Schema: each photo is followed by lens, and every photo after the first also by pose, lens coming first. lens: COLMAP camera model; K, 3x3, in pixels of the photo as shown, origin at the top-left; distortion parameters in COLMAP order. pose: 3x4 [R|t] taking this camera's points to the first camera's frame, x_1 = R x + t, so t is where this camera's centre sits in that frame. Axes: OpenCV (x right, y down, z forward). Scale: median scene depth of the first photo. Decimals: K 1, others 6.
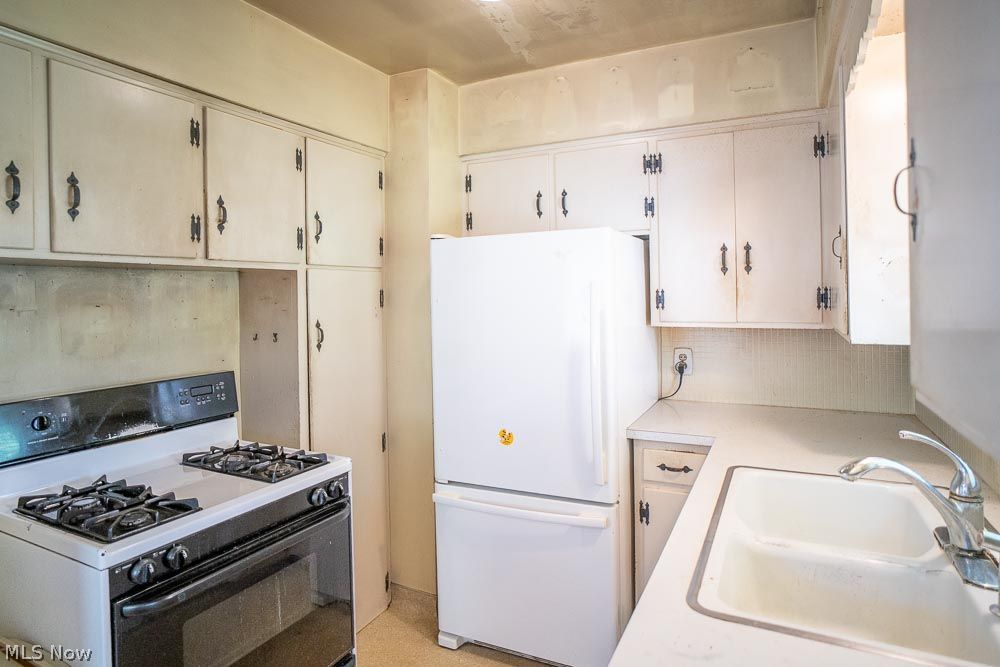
lens RADIAL K [[565.2, 0, 499.9], [0, 565.2, 291.3], [0, 0, 1]] dist [-0.002913, -0.000035]
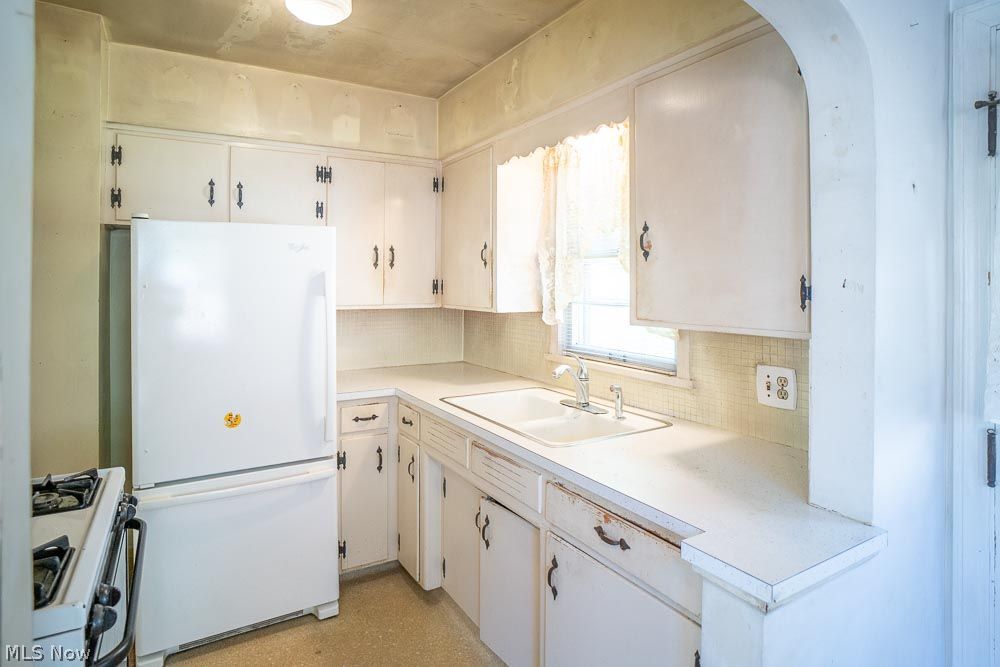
lens RADIAL K [[516.8, 0, 500.1], [0, 516.8, 278.4], [0, 0, 1]] dist [0.000529, 0.001115]
pose [[0.597602, 0.020649, 0.801527, -0.398213], [-0.009646, 0.999781, -0.018565, 0.012712], [-0.801735, 0.003364, 0.597670, 0.044911]]
